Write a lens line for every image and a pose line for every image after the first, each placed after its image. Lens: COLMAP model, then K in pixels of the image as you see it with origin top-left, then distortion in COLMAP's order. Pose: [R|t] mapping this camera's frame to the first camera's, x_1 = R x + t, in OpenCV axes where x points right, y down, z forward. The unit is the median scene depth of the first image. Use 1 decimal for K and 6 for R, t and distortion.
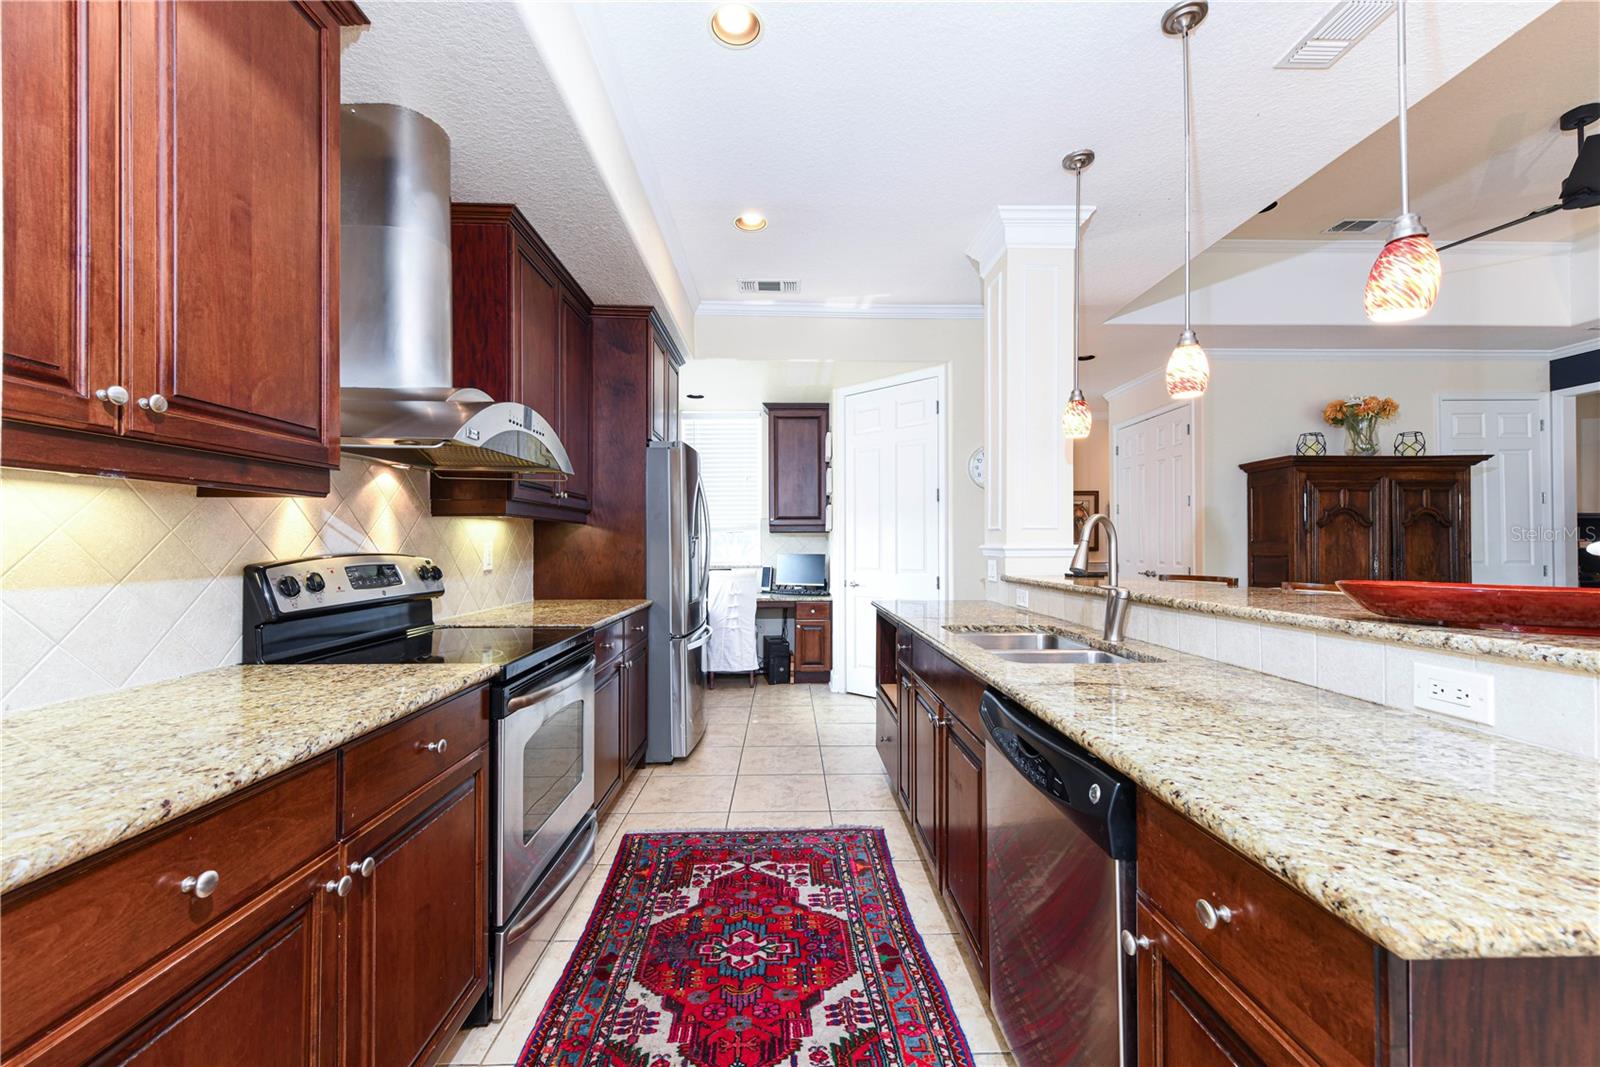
lens RADIAL K [[651.7, 0, 801.5], [0, 651.7, 540.0], [0, 0, 1]] dist [-0.001660, -0.000057]
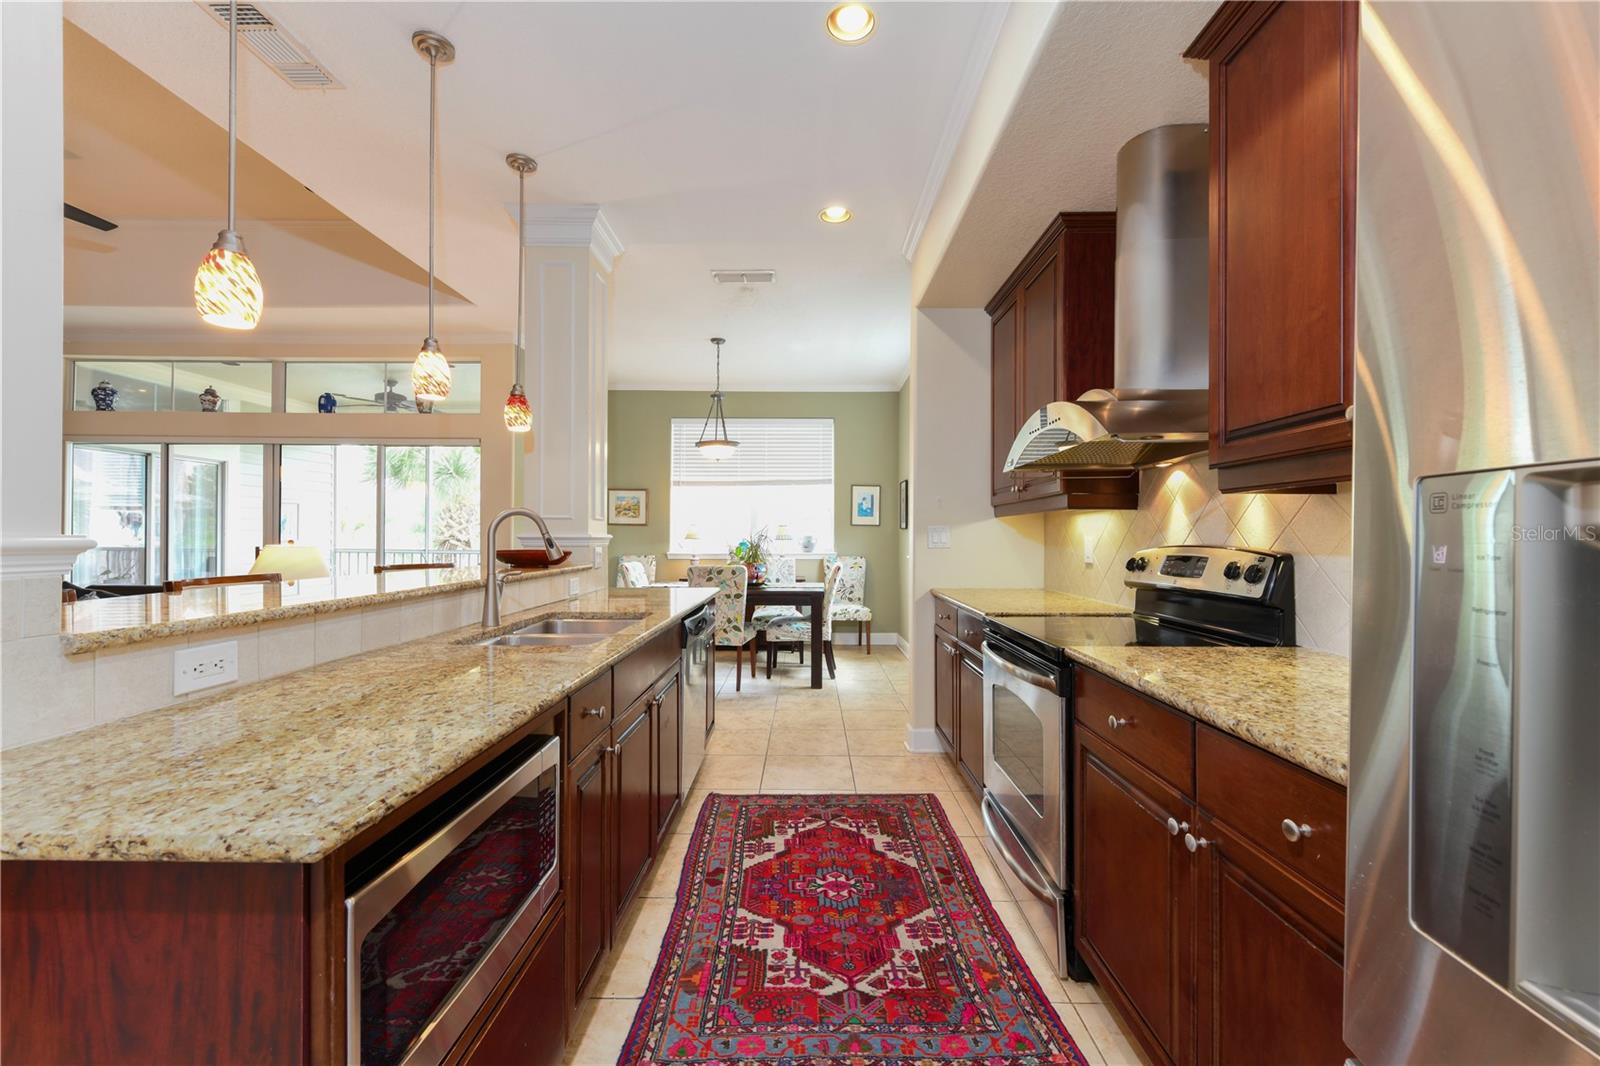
lens RADIAL K [[651.7, 0, 795.1], [0, 651.7, 535.7], [0, 0, 1]] dist [-0.001660, -0.000057]
pose [[-0.999030, -0.001517, 0.044013, -0.060011], [-0.001882, 0.999964, -0.008240, 0.013991], [-0.043999, -0.008315, -0.998997, 1.985354]]
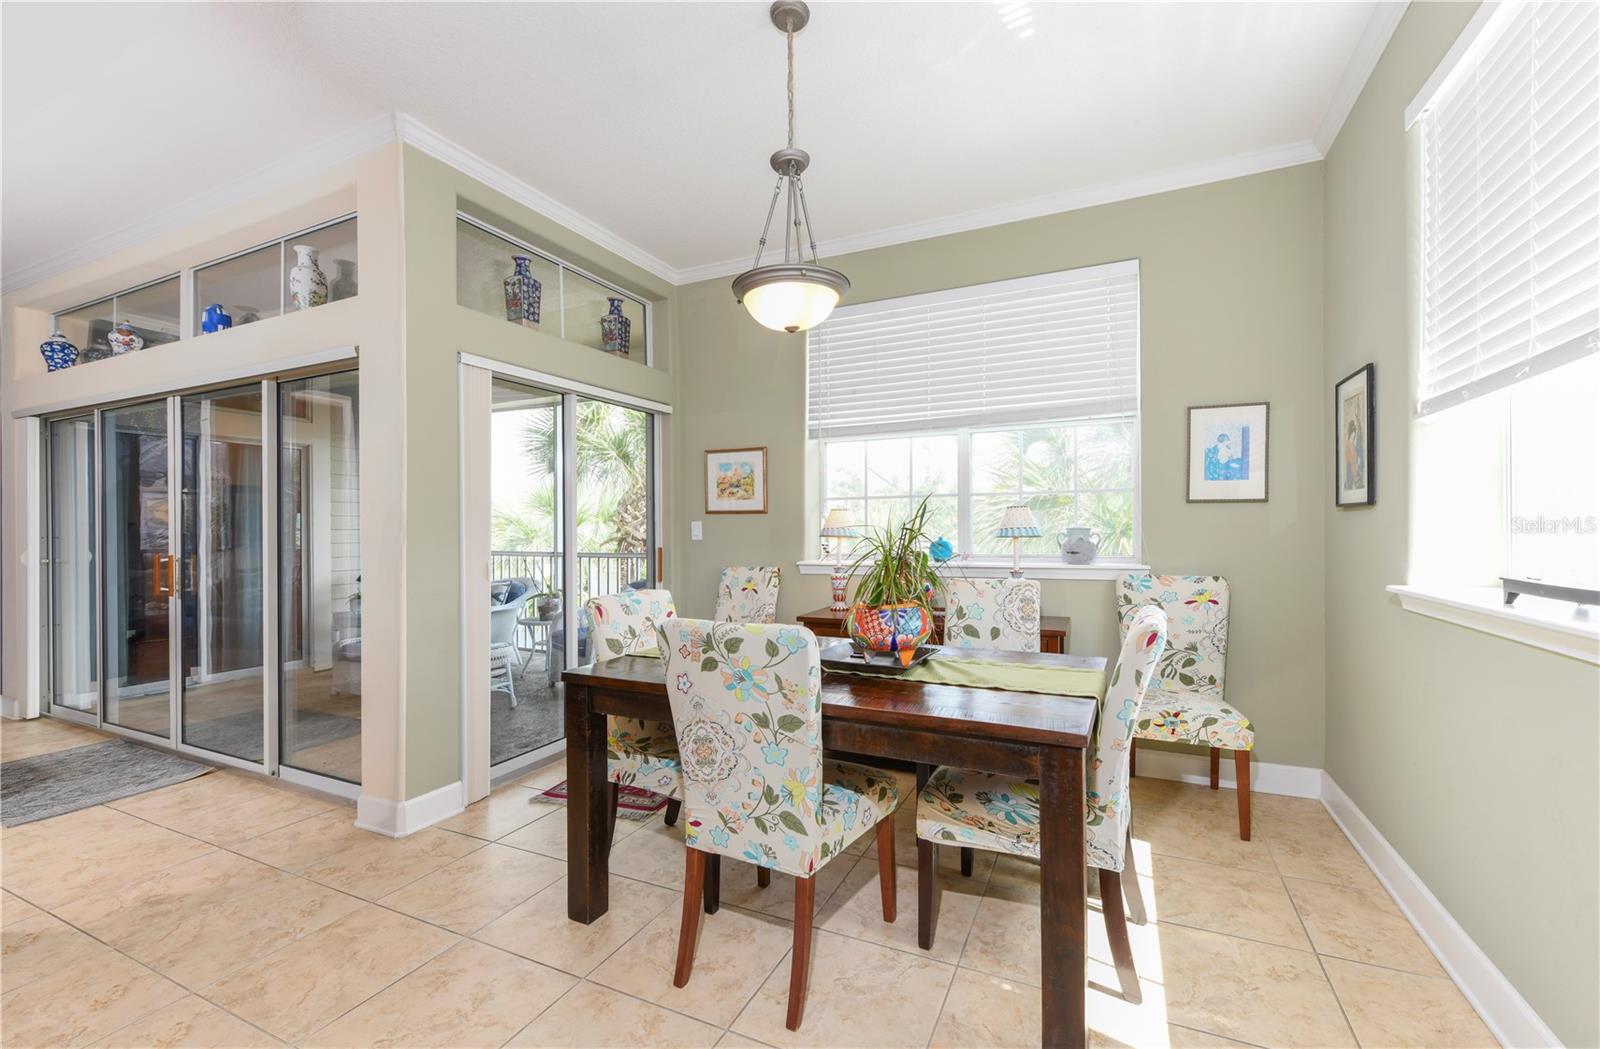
lens RADIAL K [[658.7, 0, 812.9], [0, 658.7, 531.6], [0, 0, 1]] dist [0.003511, 0.000235]
pose [[-0.895759, 0.007773, 0.444472, -0.074067], [0.006271, 0.999969, -0.004851, 0.009766], [-0.444496, -0.001558, -0.895780, 1.489301]]
